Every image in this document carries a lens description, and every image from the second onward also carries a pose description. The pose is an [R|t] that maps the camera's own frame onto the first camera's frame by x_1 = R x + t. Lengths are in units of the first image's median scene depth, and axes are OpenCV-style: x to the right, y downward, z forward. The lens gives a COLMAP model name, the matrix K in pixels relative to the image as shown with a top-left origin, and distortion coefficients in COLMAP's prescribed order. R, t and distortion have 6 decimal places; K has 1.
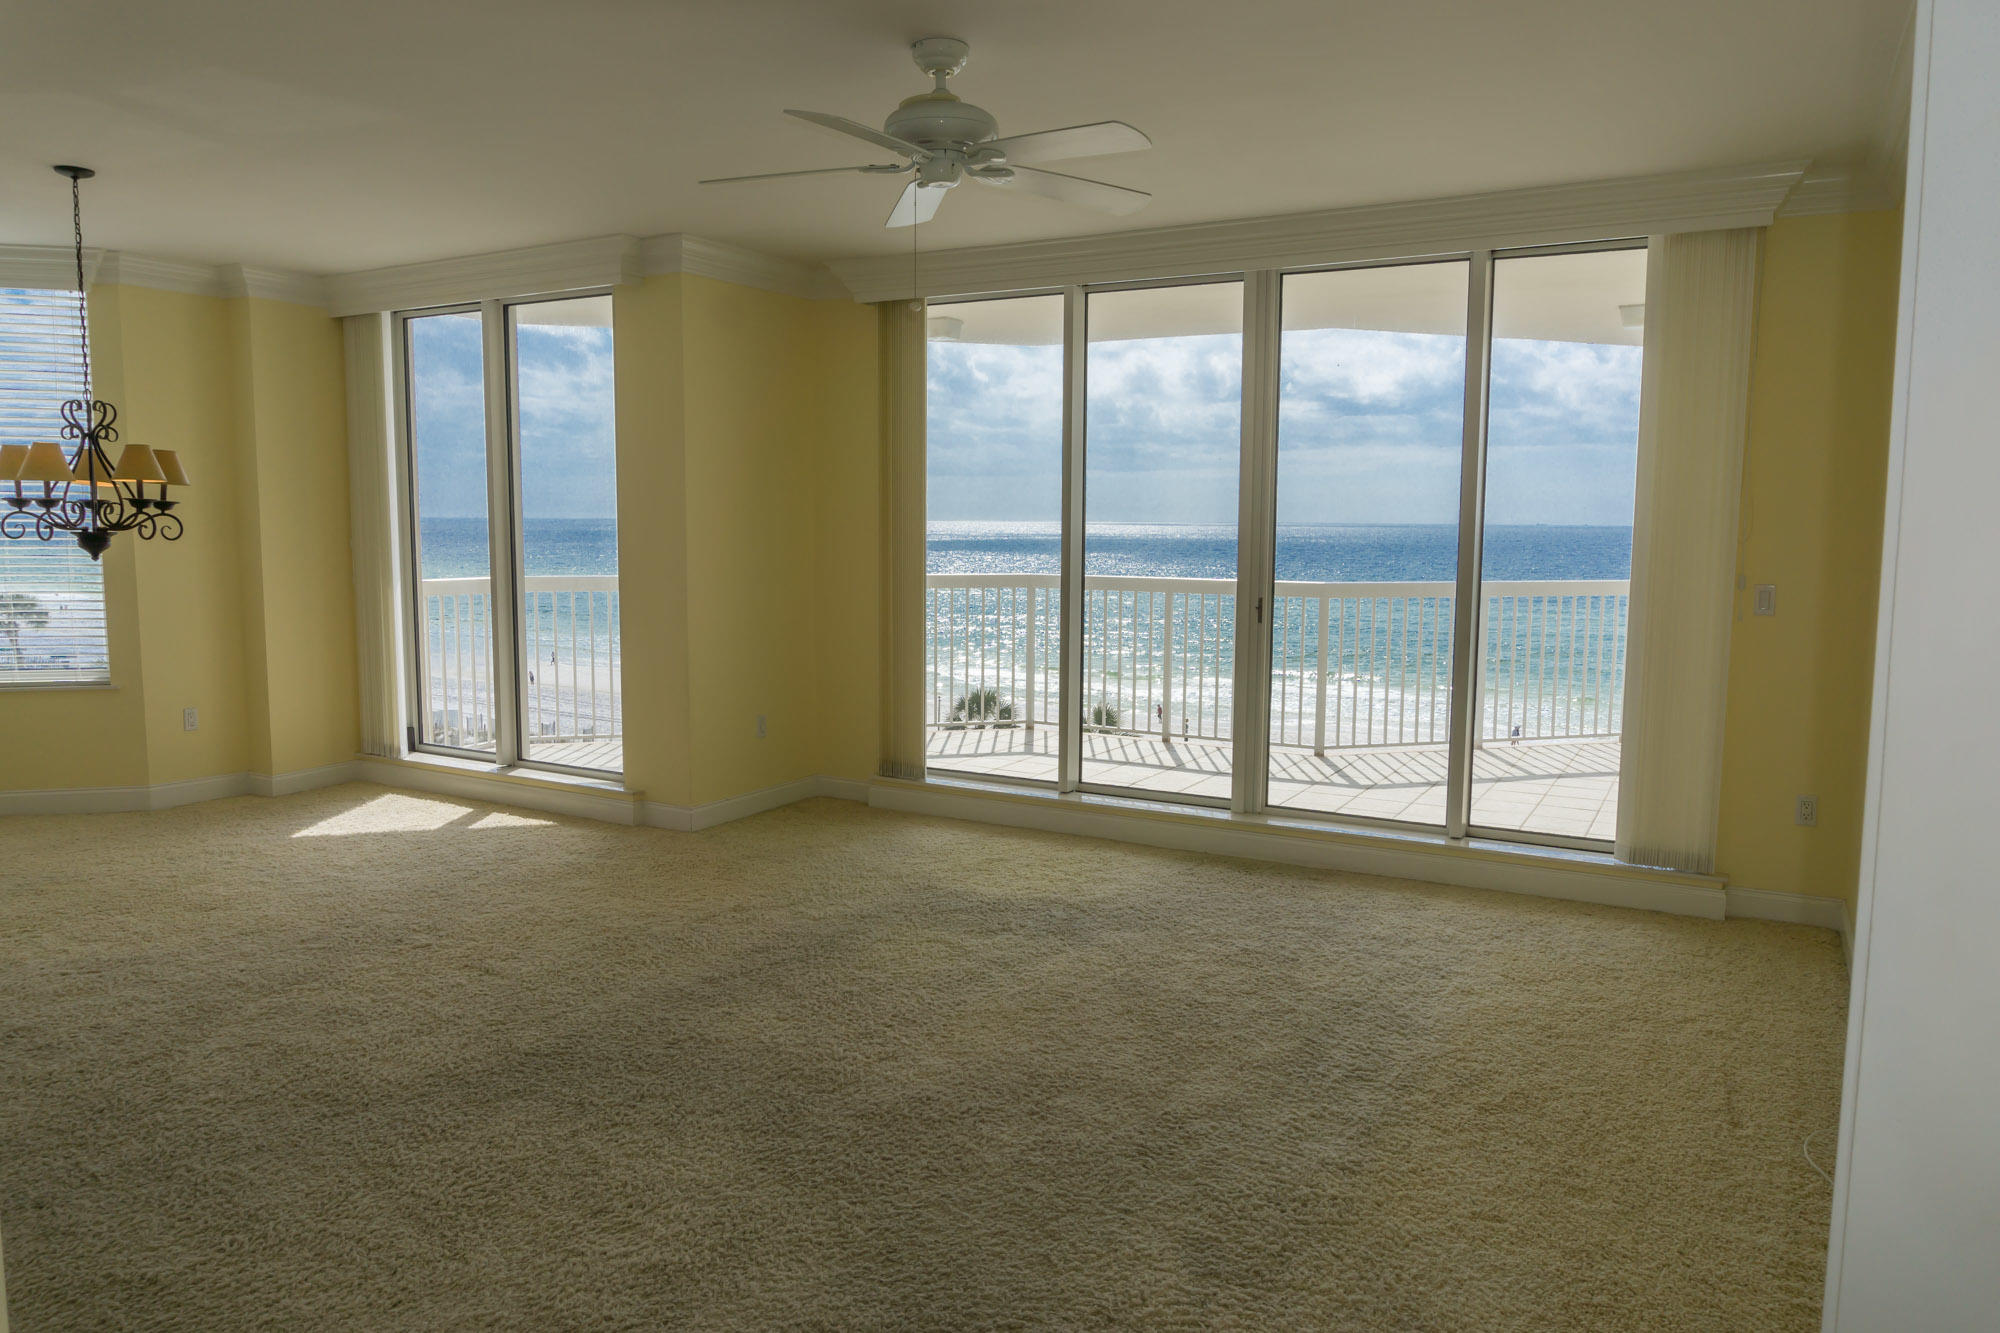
lens RADIAL K [[1332.0, 0, 989.2], [0, 1332.0, 670.5], [0, 0, 1]] dist [-0.027776, 0.000865]
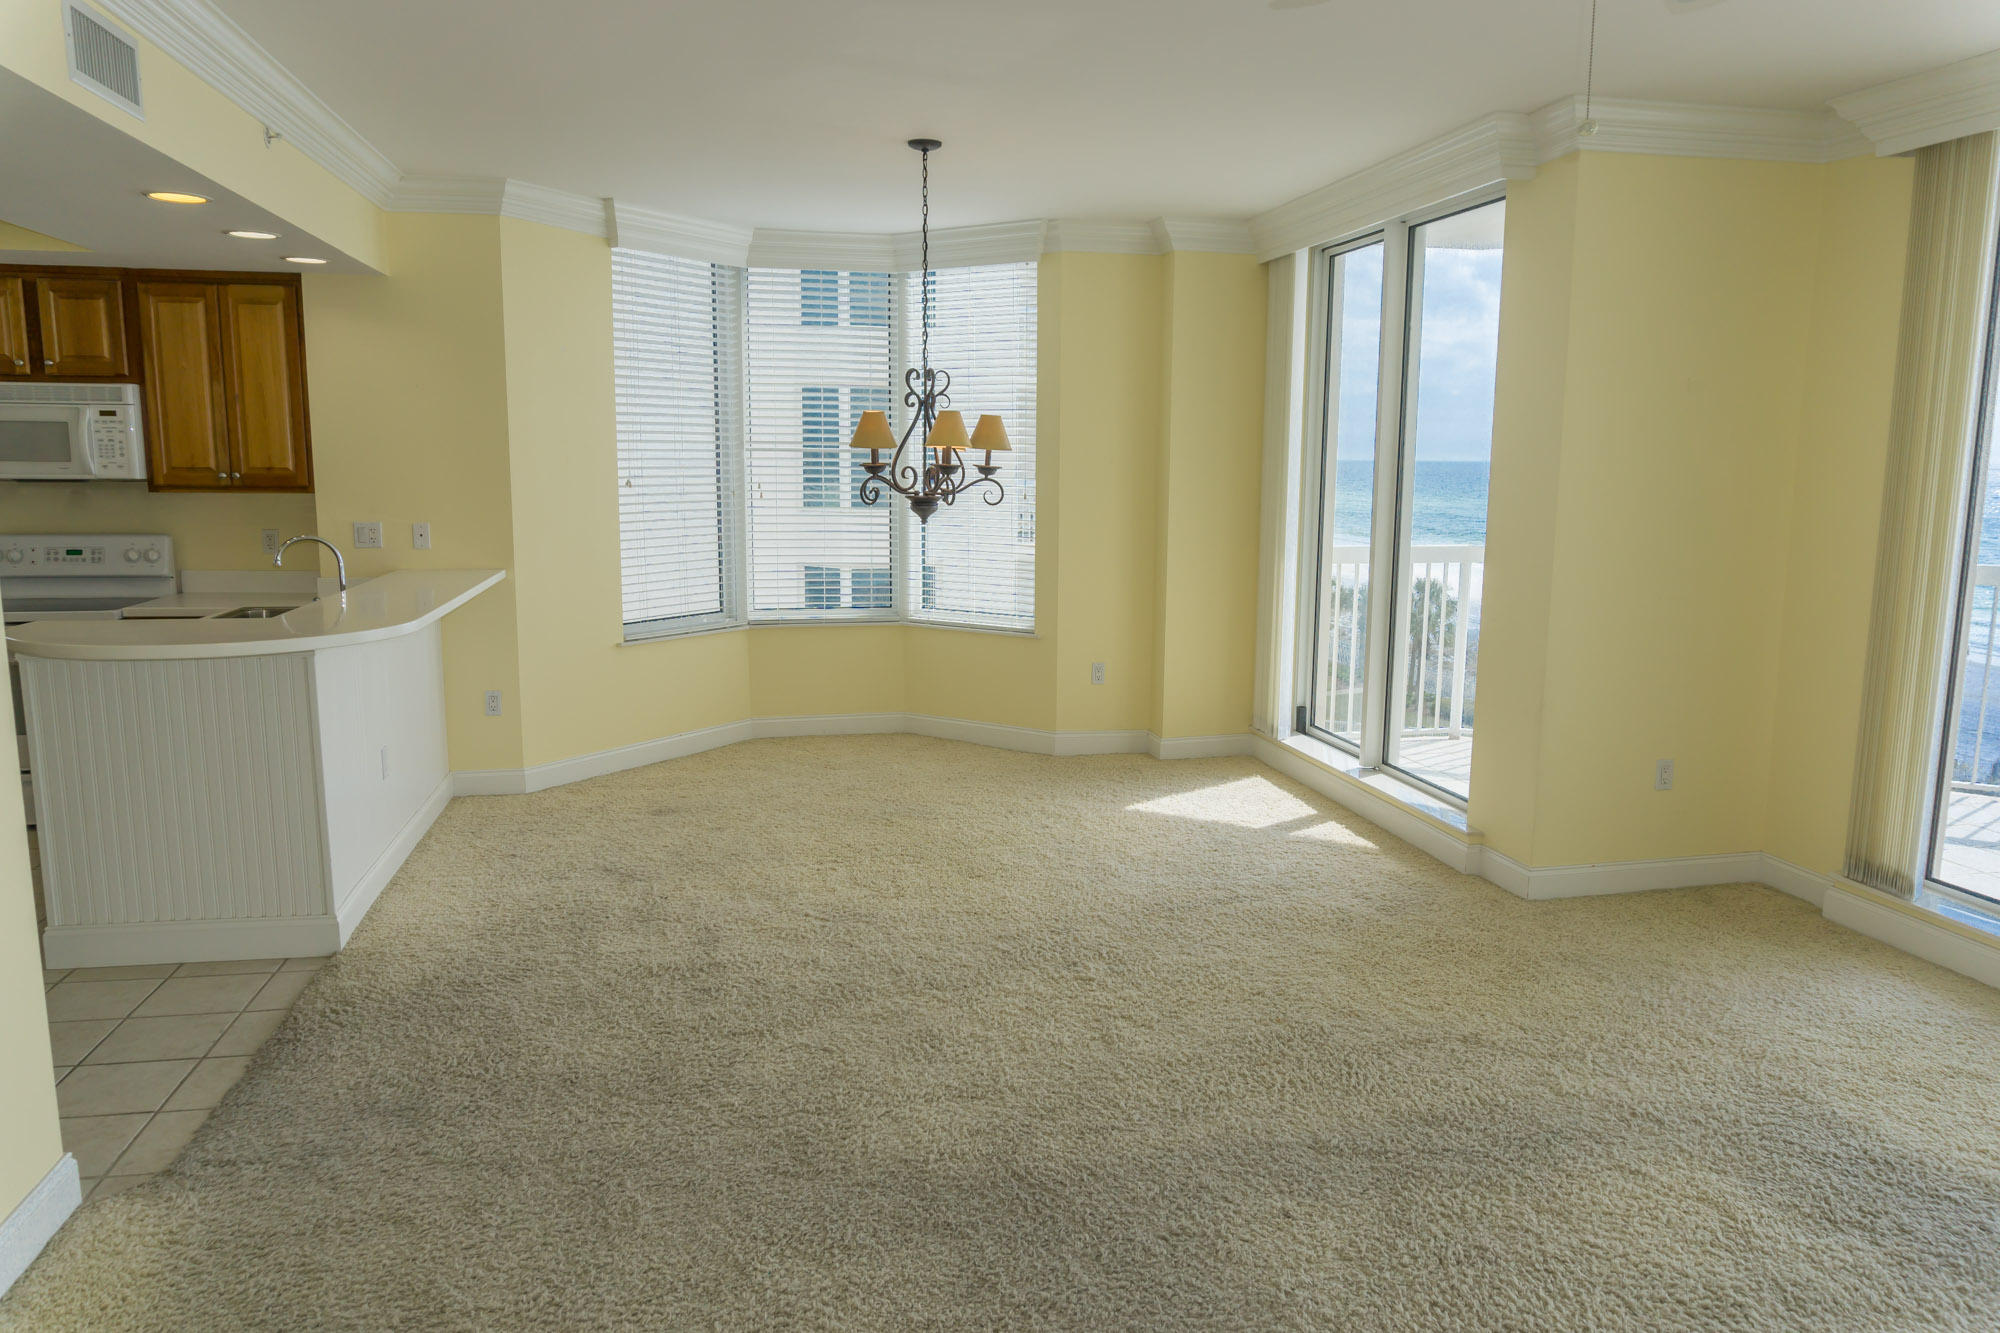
lens RADIAL K [[1328.2, 0, 1001.6], [0, 1328.2, 673.4], [0, 0, 1]] dist [-0.028850, 0.002174]
pose [[0.668626, 0.116687, -0.734386, 0.142566], [-0.083820, 0.993144, 0.081487, -0.054684], [0.738859, 0.007072, 0.673823, 0.324713]]
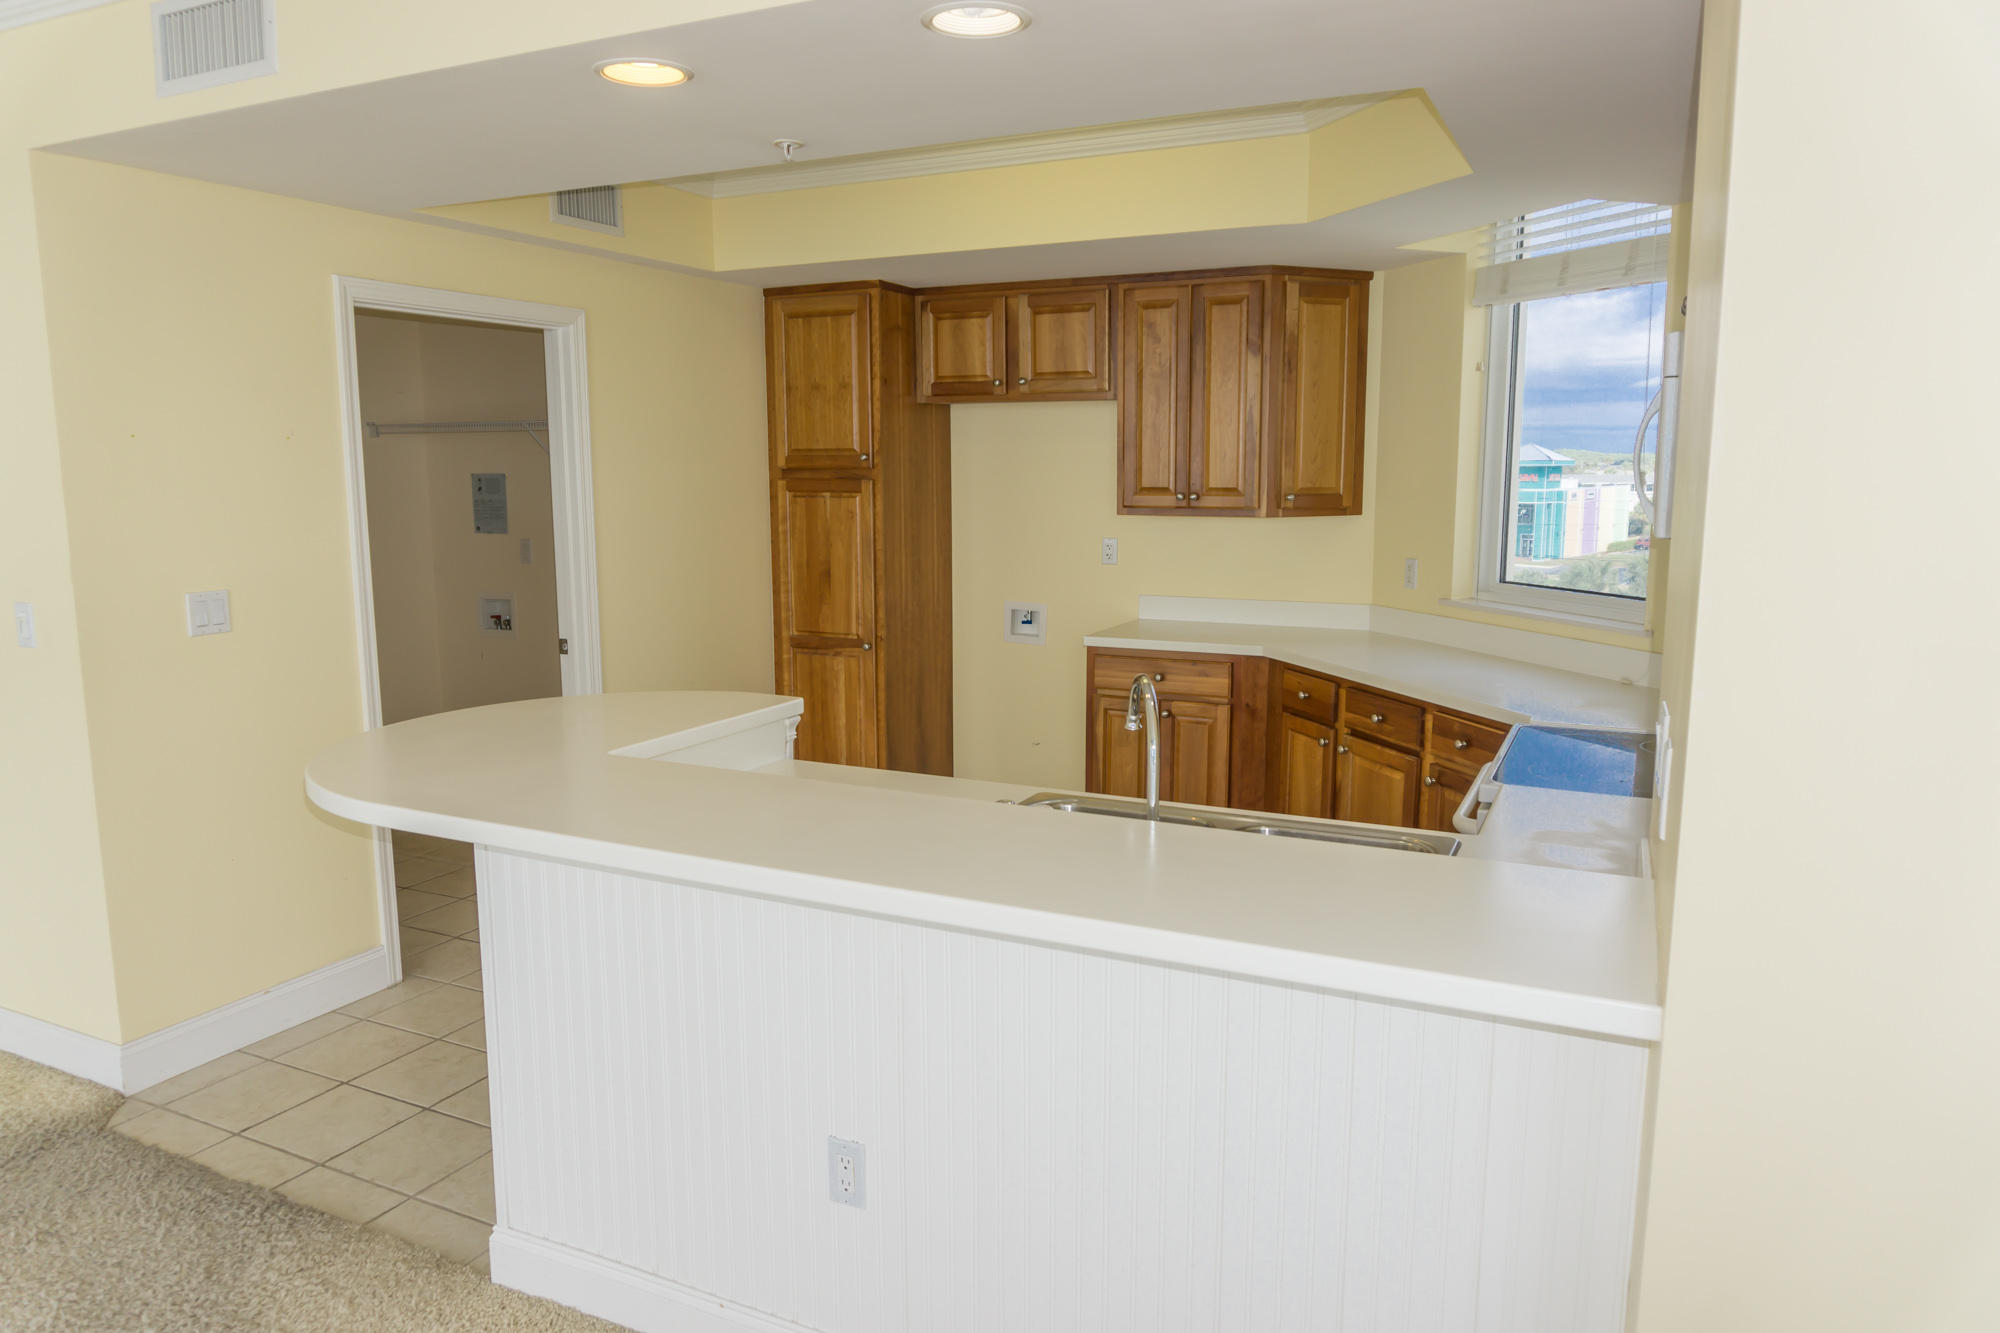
lens RADIAL K [[1305.9, 0, 1000.0], [0, 1305.9, 666.5], [0, 0, 1]] dist [-0.006549, 0.000143]
pose [[-0.998288, 0.000973, -0.058484, -0.878508], [-0.013960, 0.967004, 0.254378, -0.141585], [0.056802, 0.254759, -0.965335, 1.008138]]
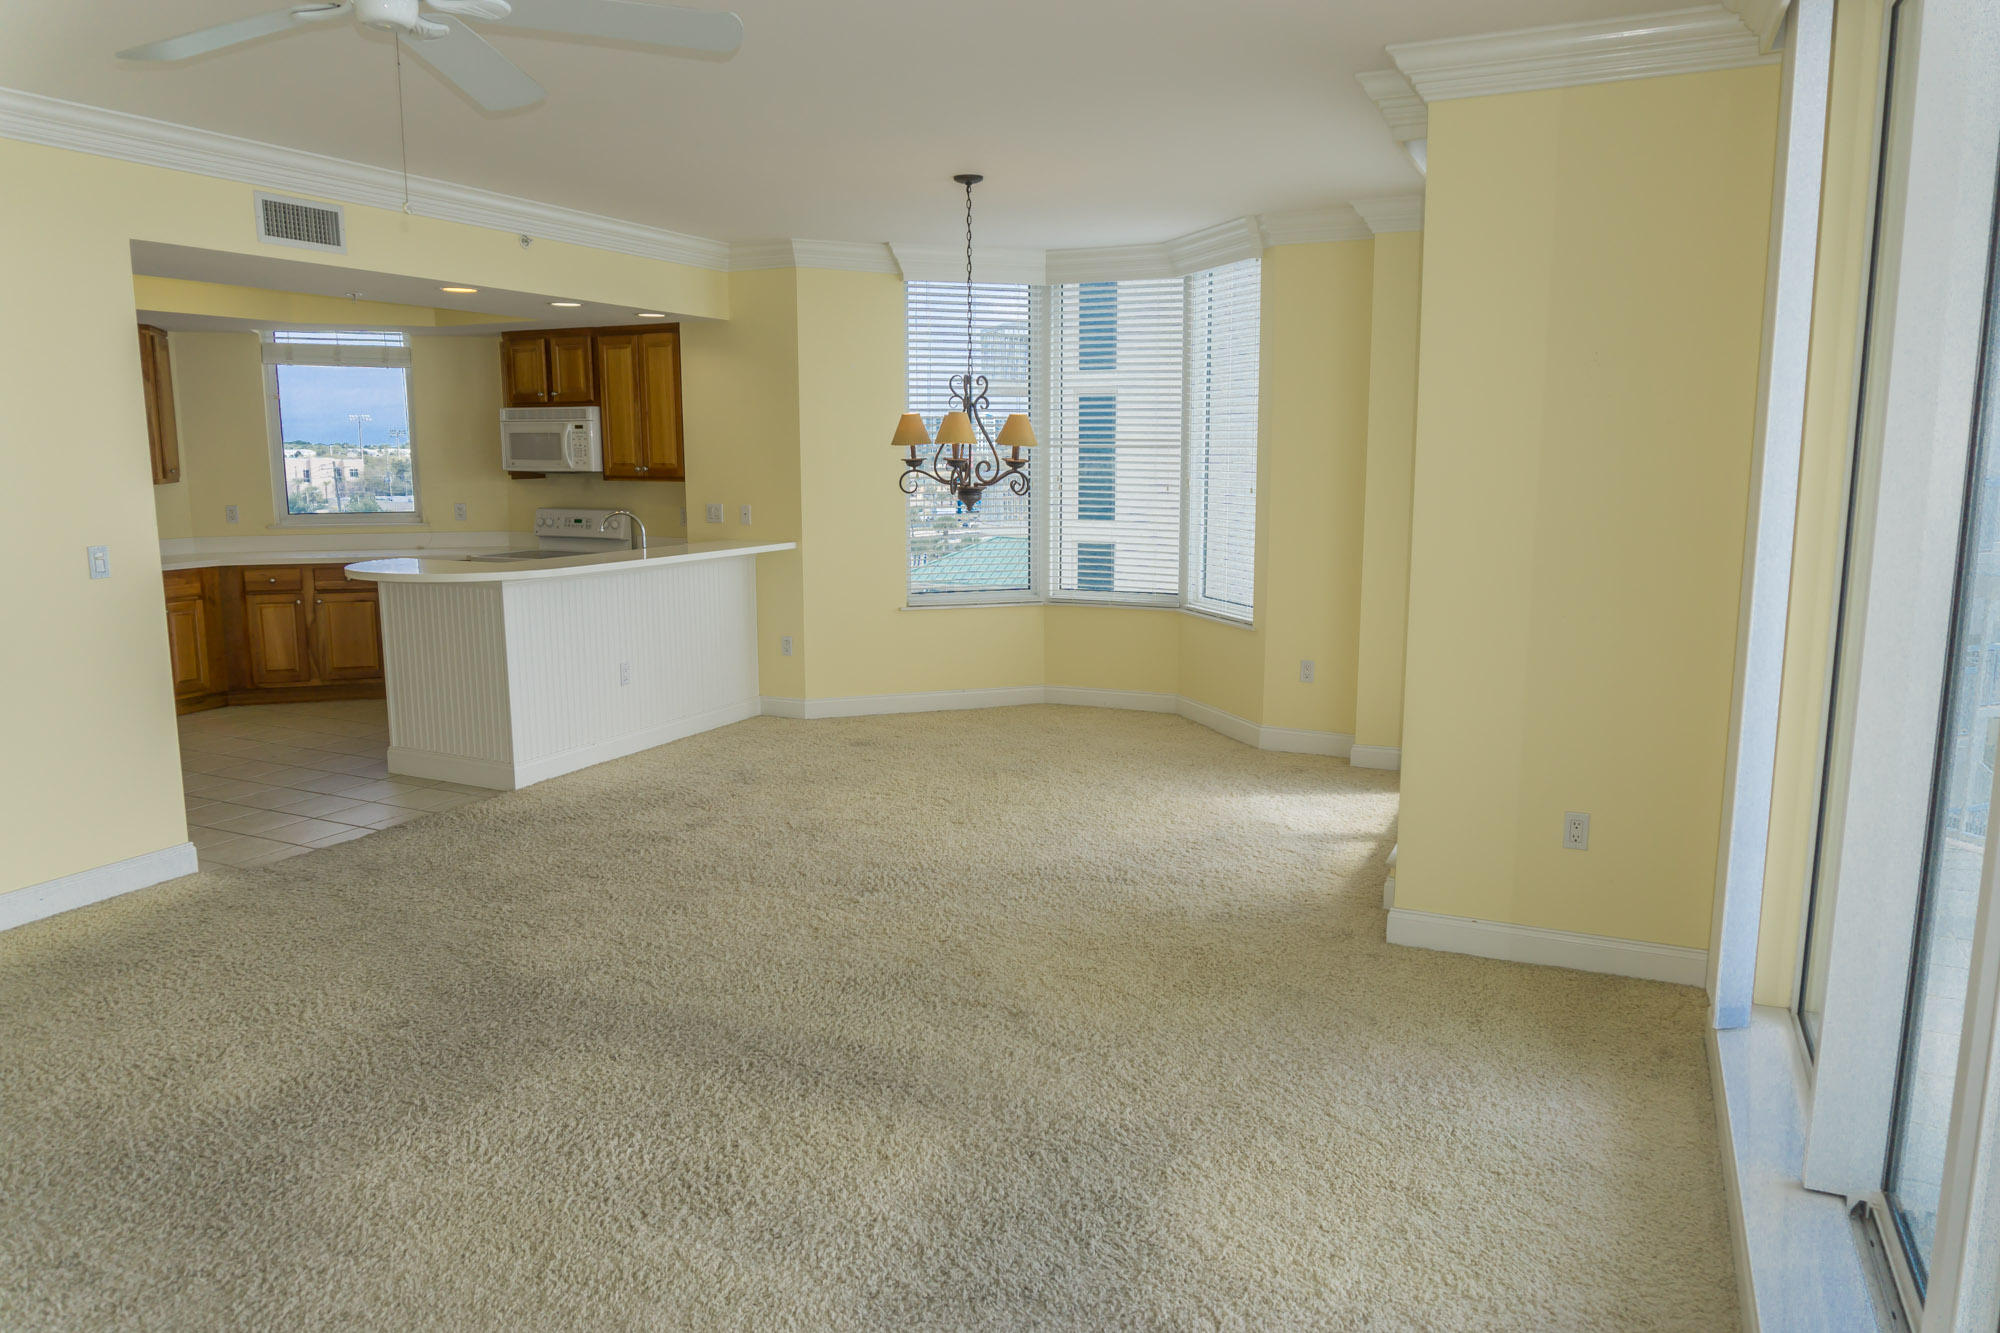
lens RADIAL K [[1328.2, 0, 1001.6], [0, 1328.2, 673.4], [0, 0, 1]] dist [-0.028850, 0.002174]
pose [[0.075724, 0.156311, -0.984801, 0.504919], [-0.105787, 0.983322, 0.147942, -0.115618], [0.991501, 0.092976, 0.090997, 0.898696]]
